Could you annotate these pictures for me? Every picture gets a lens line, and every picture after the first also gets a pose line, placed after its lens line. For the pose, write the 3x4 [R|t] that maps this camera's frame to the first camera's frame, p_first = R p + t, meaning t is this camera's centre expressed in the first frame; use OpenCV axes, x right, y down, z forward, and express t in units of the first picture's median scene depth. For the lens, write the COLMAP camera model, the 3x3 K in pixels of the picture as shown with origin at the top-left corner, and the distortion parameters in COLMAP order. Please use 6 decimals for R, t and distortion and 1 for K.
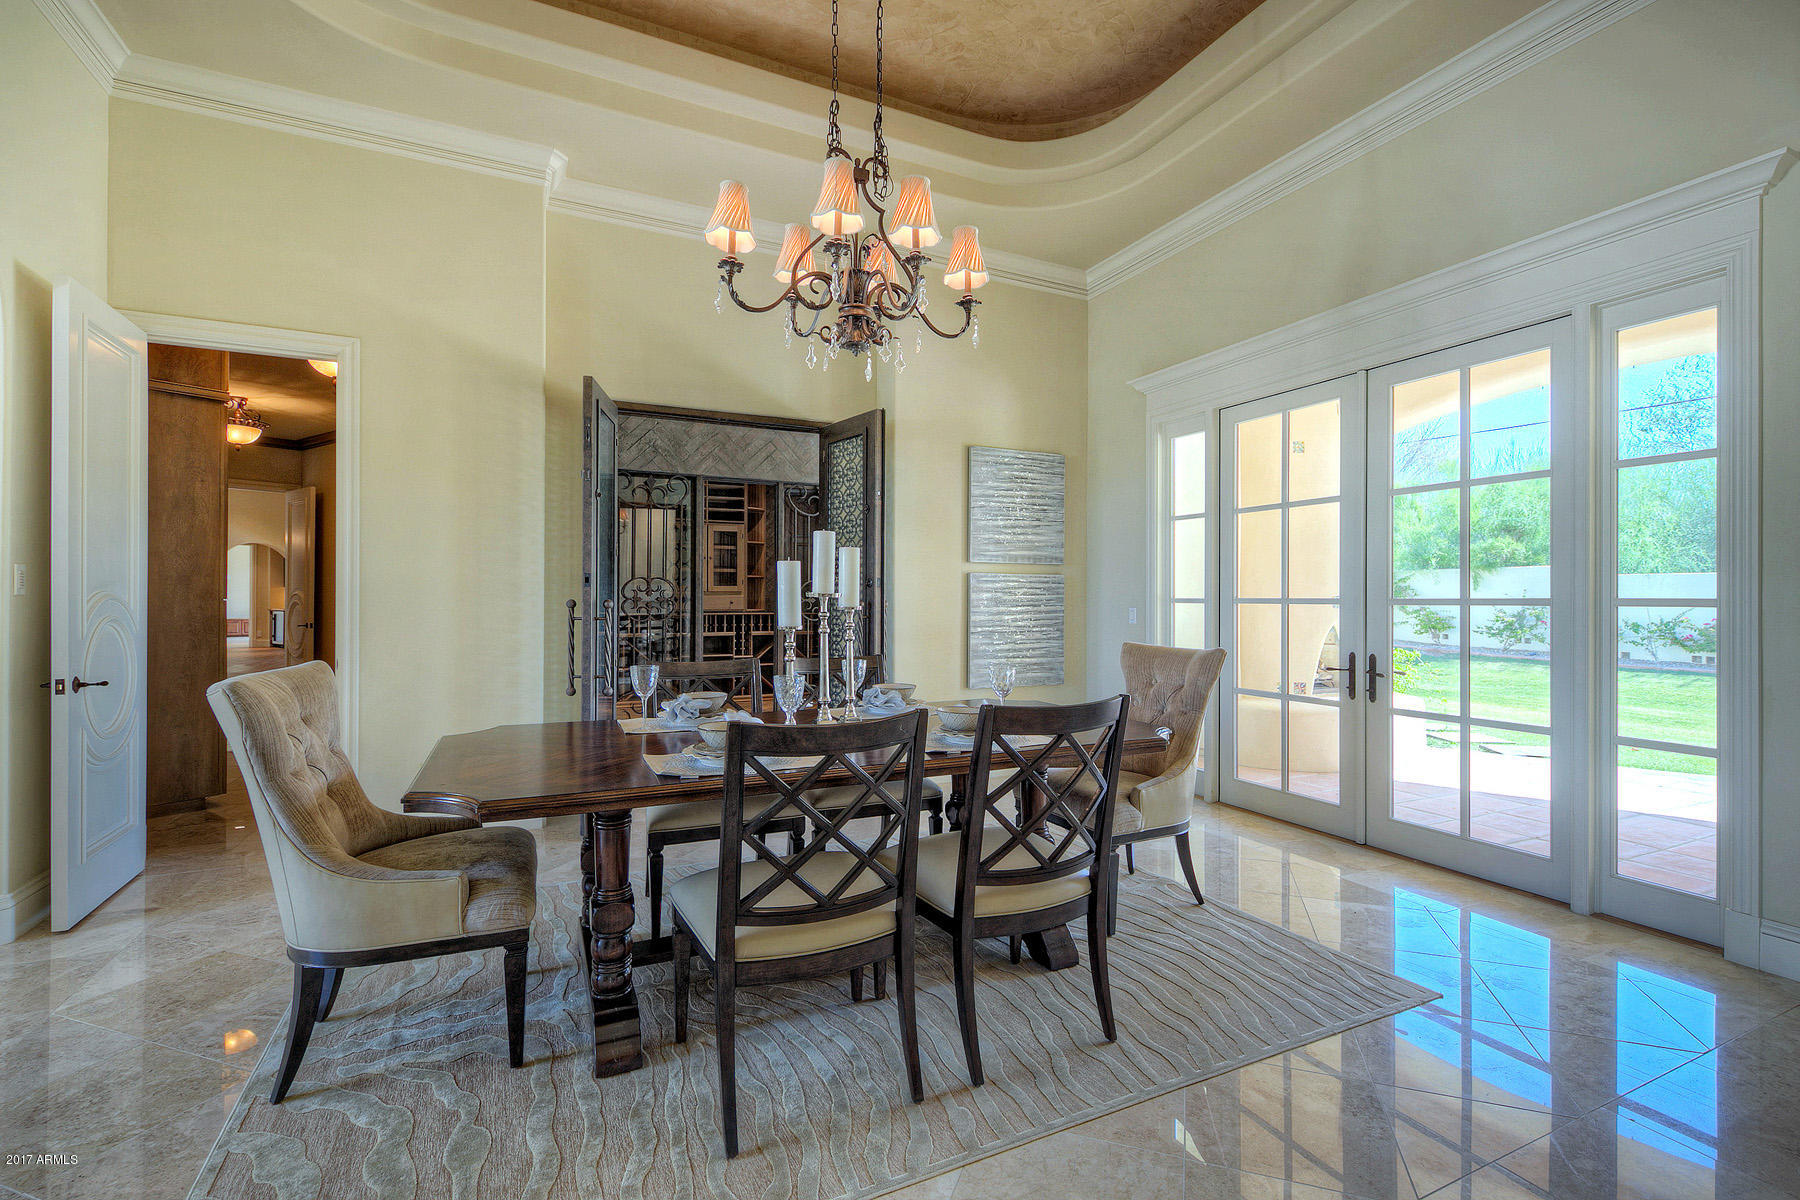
lens RADIAL K [[824.5, 0, 900.9], [0, 824.5, 595.7], [0, 0, 1]] dist [0.001529, 0.000023]
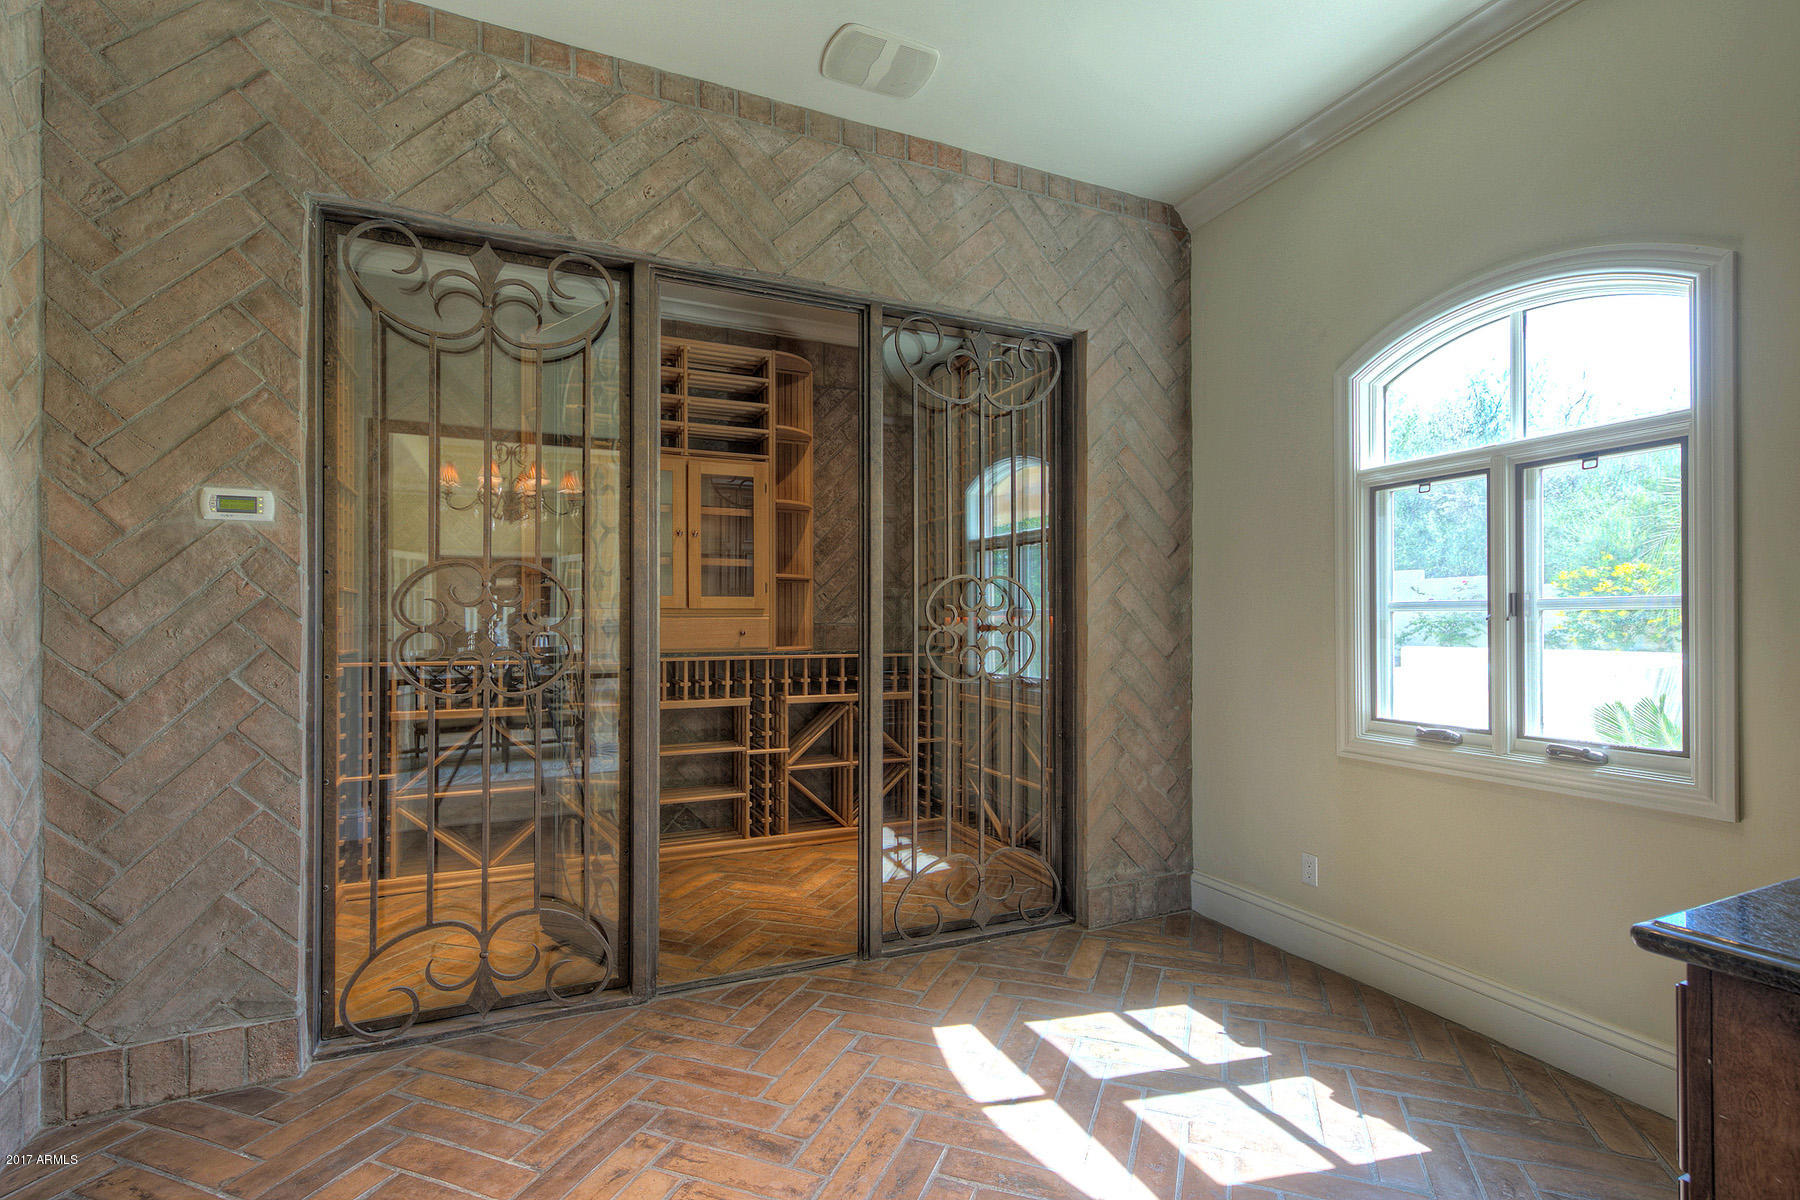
lens RADIAL K [[824.5, 0, 904.1], [0, 824.5, 605.9], [0, 0, 1]] dist [0.001529, 0.000023]
pose [[0.999907, -0.002253, -0.013474, -0.110090], [0.002166, 0.999977, -0.006493, -0.002975], [0.013488, 0.006463, 0.999888, 0.548151]]
